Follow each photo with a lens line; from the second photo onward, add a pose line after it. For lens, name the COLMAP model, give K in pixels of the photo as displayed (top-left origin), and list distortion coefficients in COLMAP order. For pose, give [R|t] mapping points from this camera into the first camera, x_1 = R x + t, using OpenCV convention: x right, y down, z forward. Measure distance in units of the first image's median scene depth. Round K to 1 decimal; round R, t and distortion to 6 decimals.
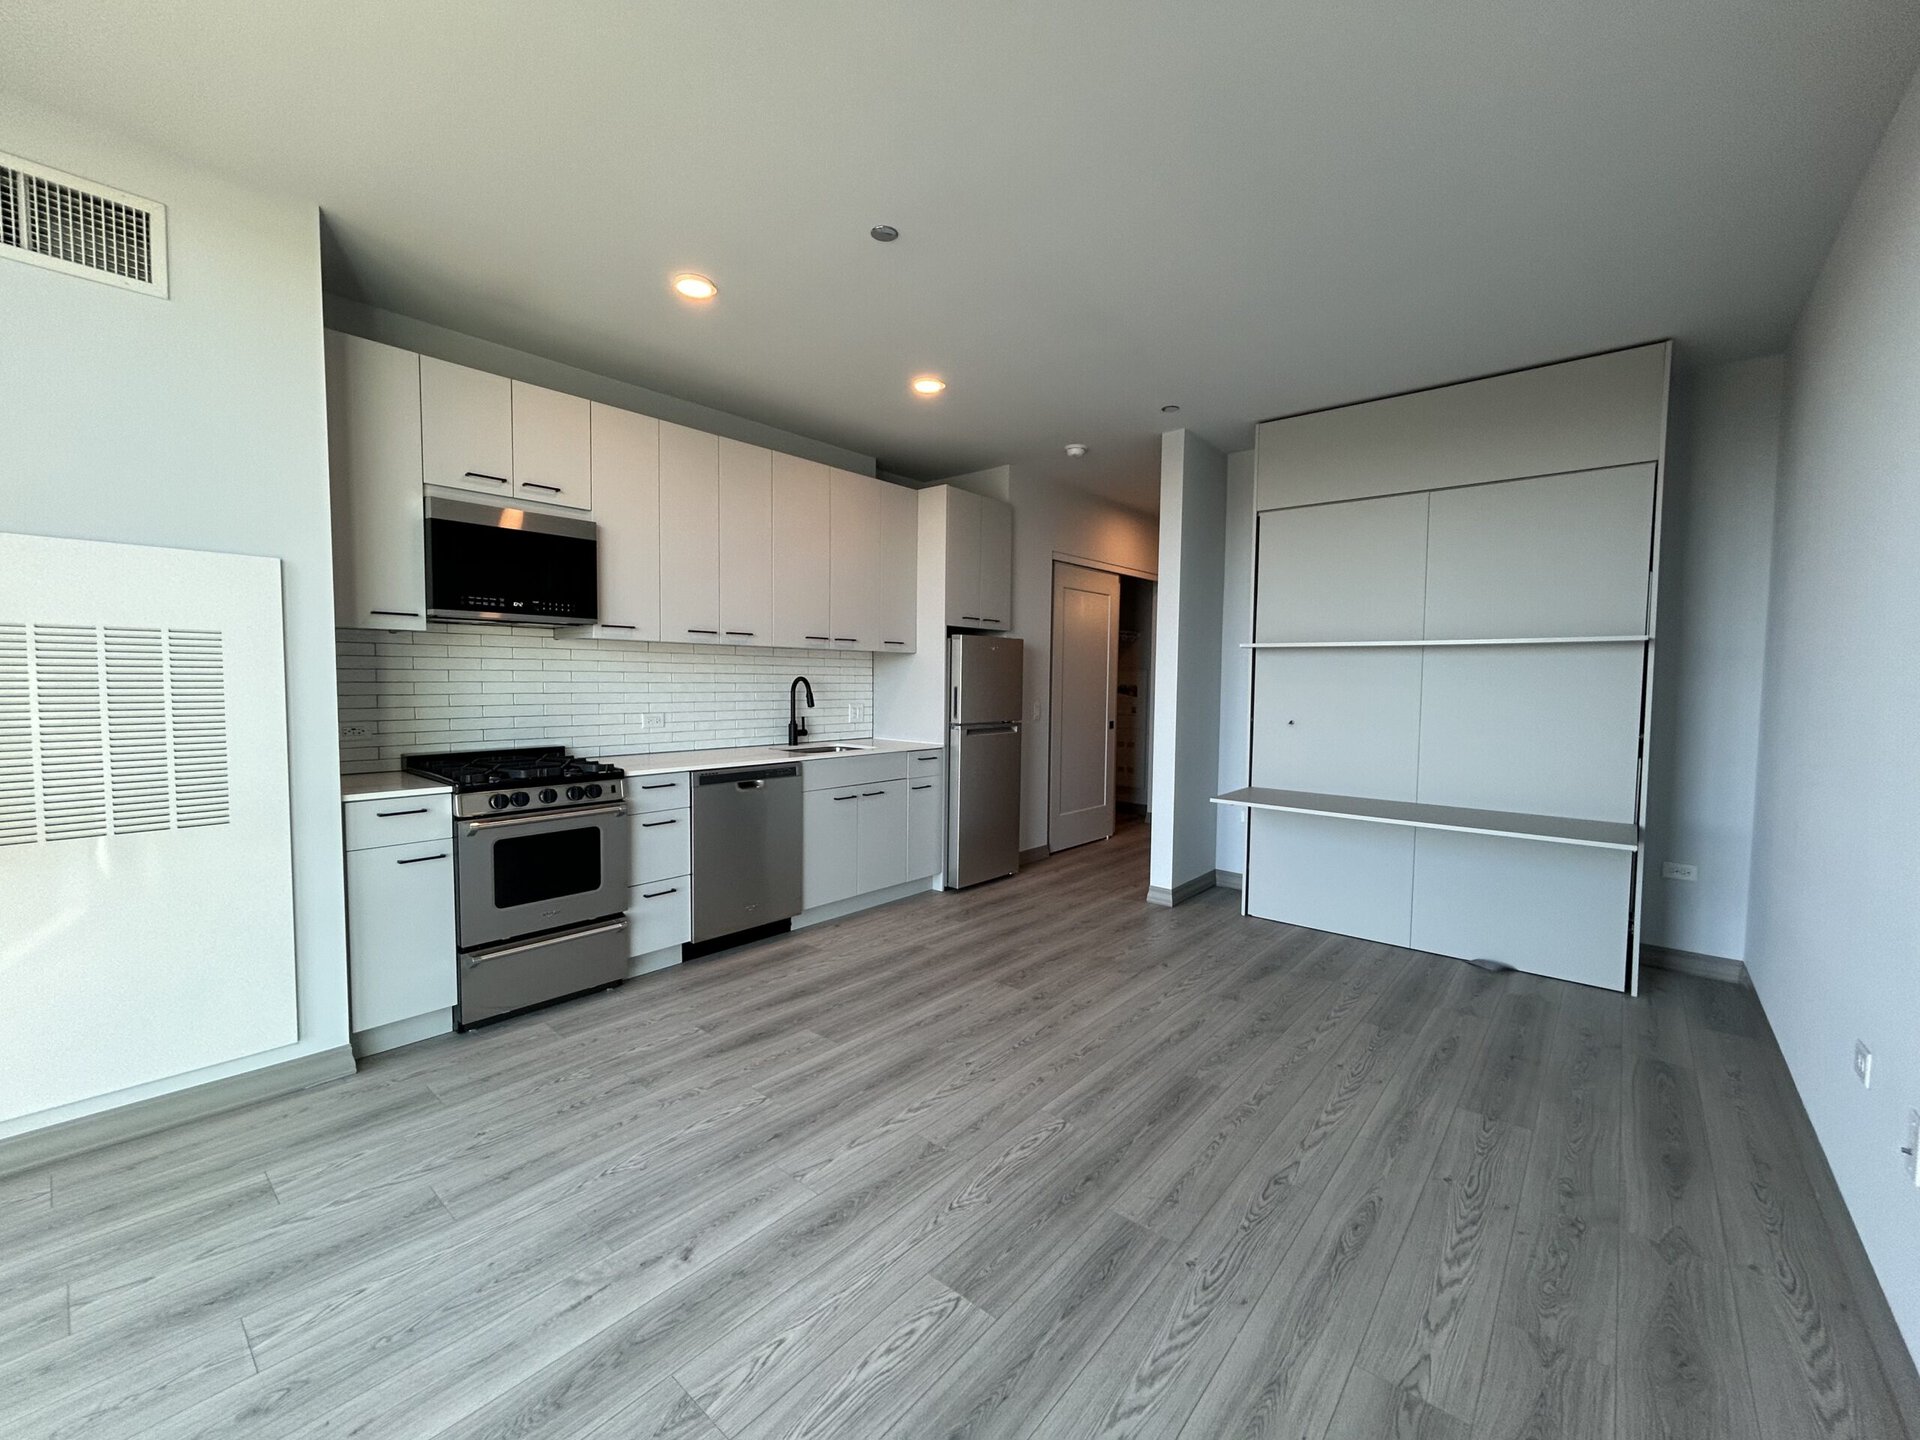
lens RADIAL K [[782.4, 0, 954.9], [0, 782.4, 721.7], [0, 0, 1]] dist [-0.001104, 0.000736]
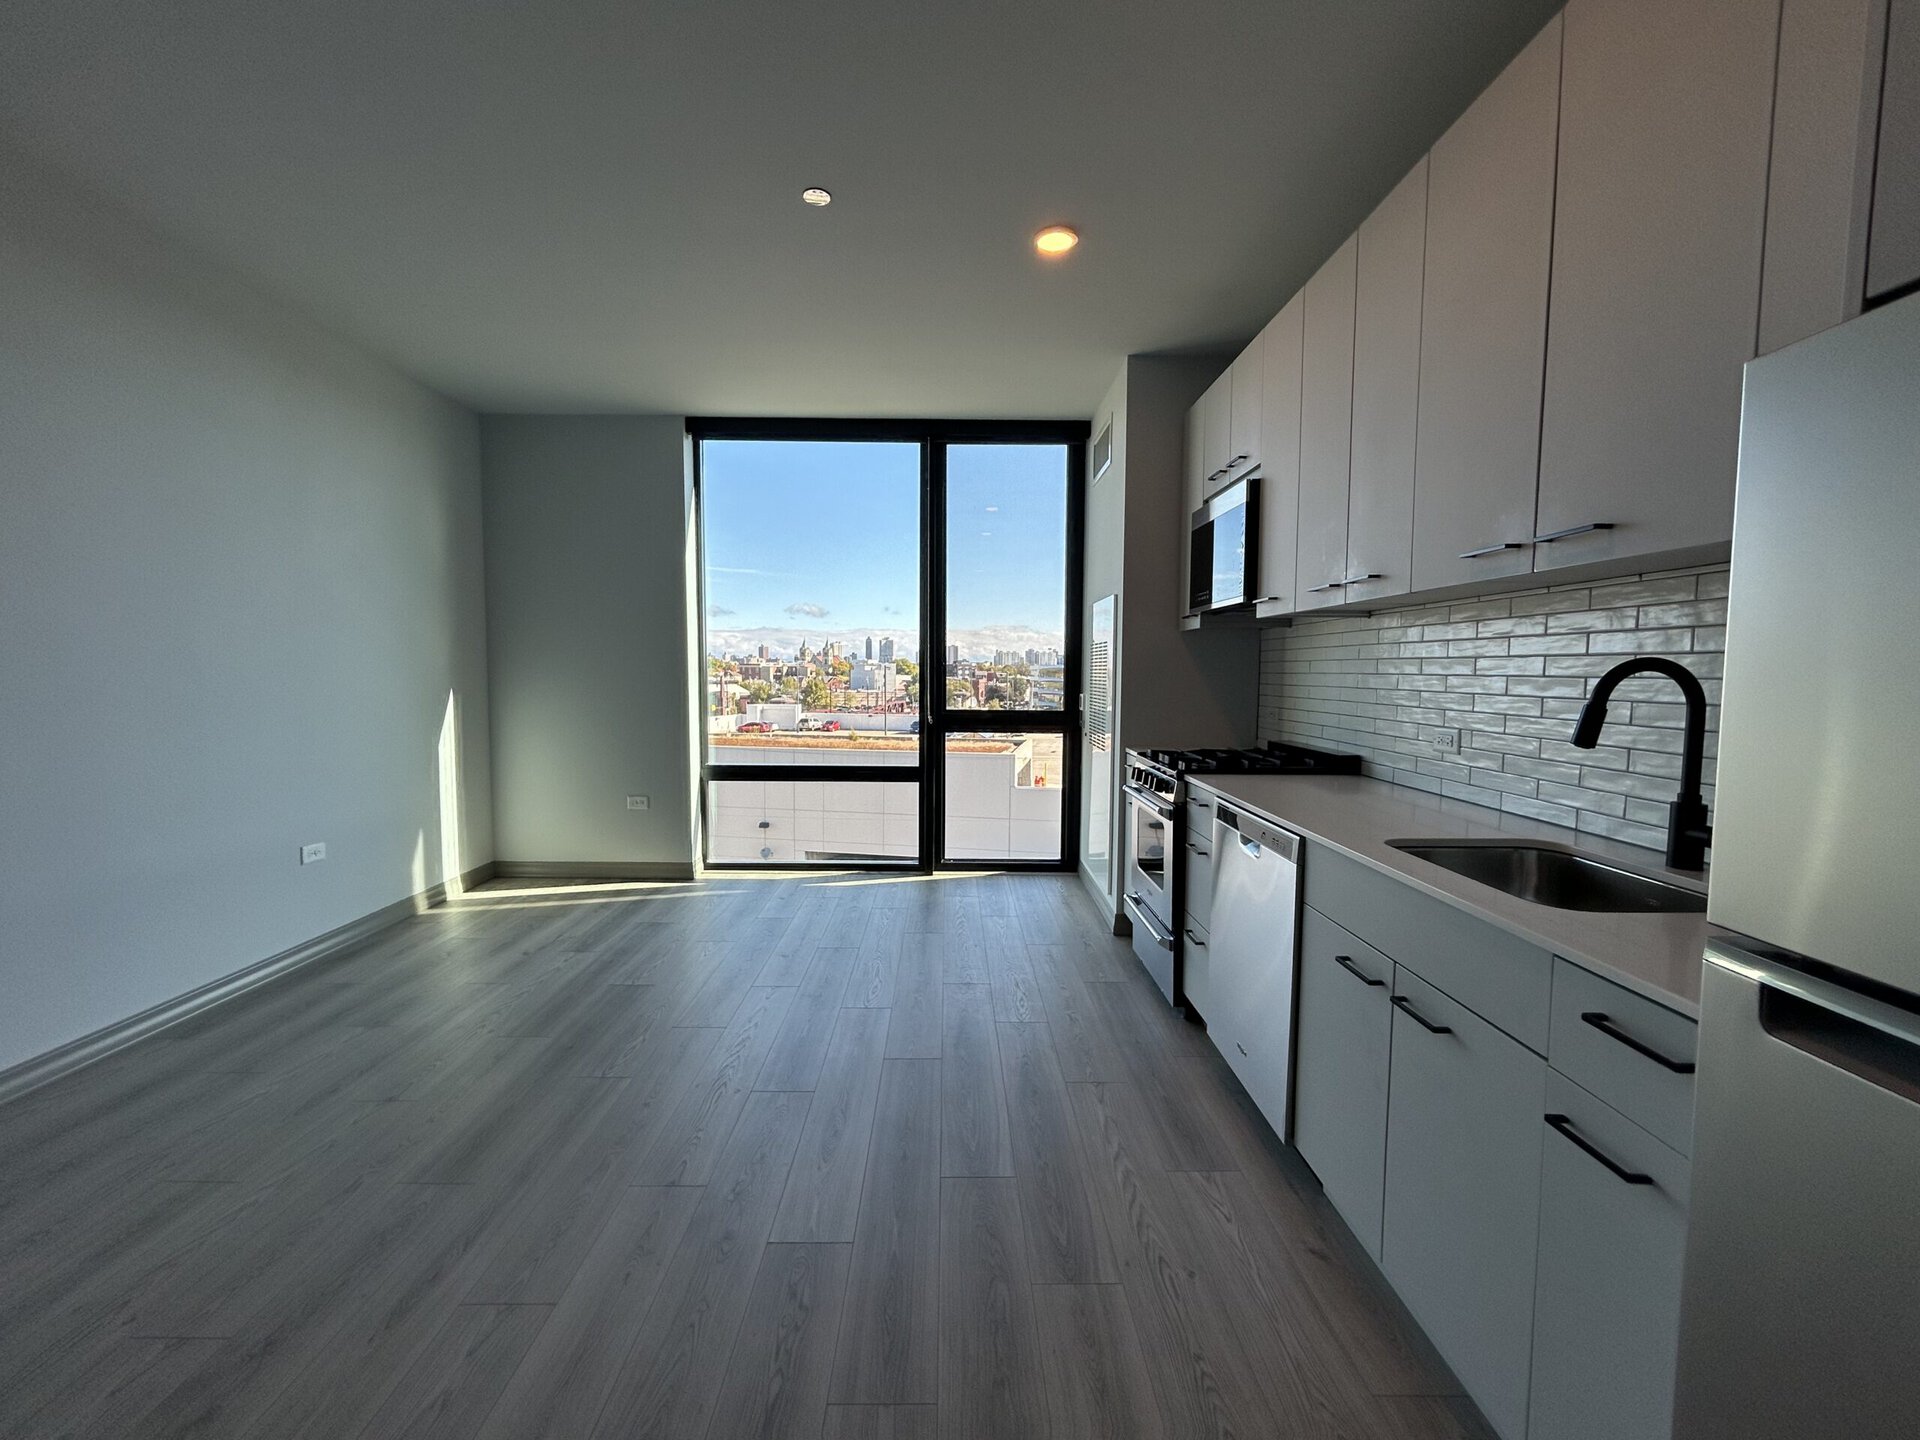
lens RADIAL K [[782.4, 0, 949.0], [0, 782.4, 727.5], [0, 0, 1]] dist [-0.001104, 0.000736]
pose [[-0.757076, 0.030944, -0.652594, 0.301766], [-0.053169, 0.992646, 0.108749, -0.060355], [0.651160, 0.117029, -0.749863, 1.333290]]
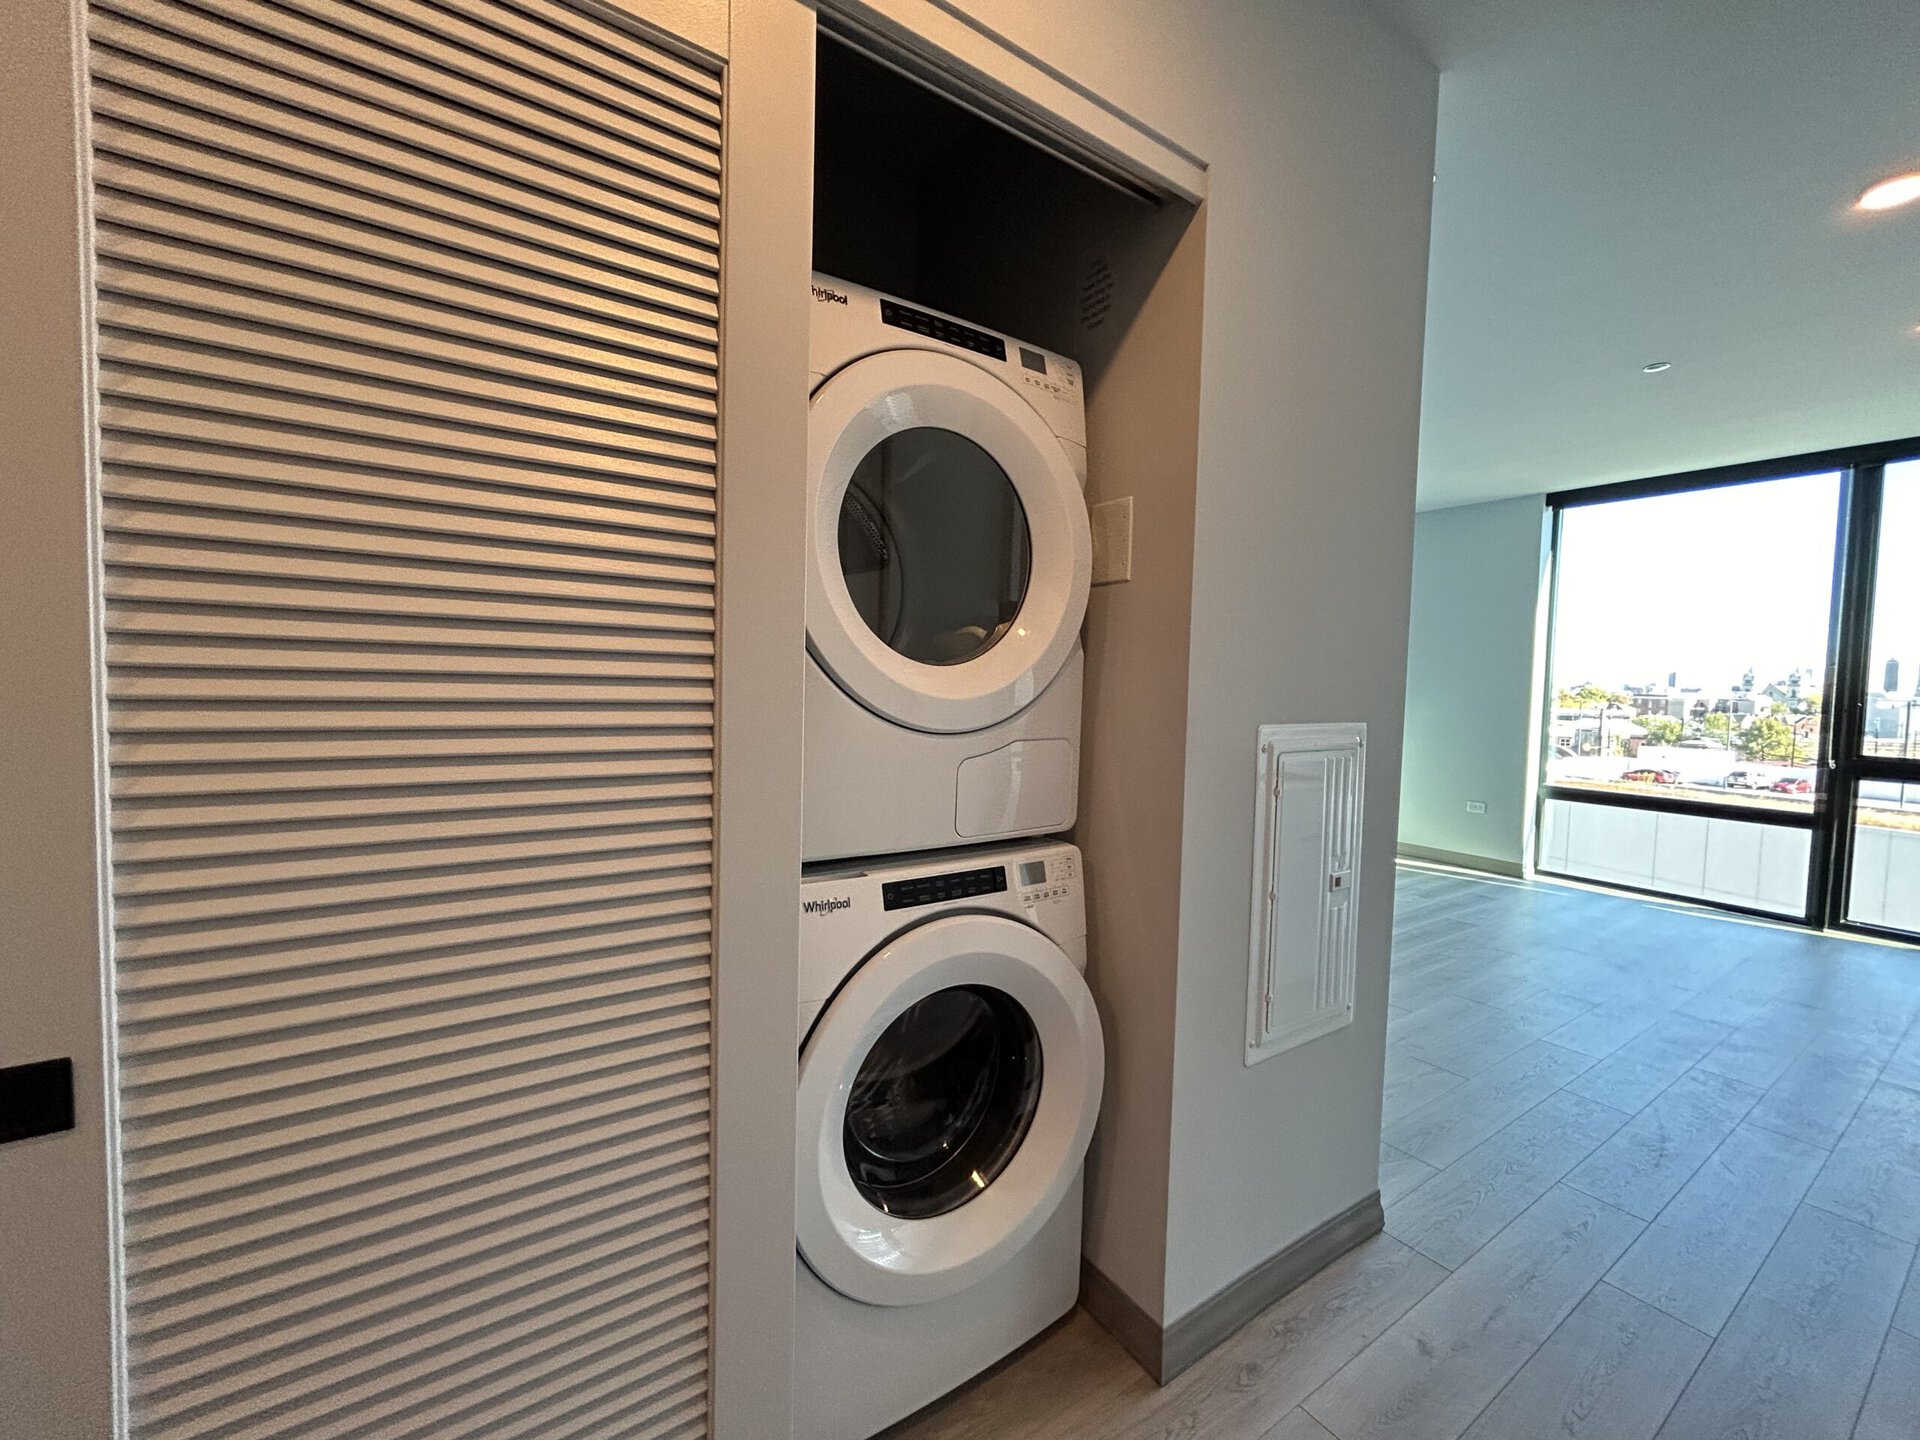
lens RADIAL K [[782.4, 0, 954.5], [0, 782.4, 717.3], [0, 0, 1]] dist [-0.001104, 0.000736]
pose [[-0.964282, -0.050238, 0.260071, 0.479572], [-0.023808, 0.994313, 0.103799, -0.097217], [-0.263806, 0.093900, -0.959994, 1.859708]]
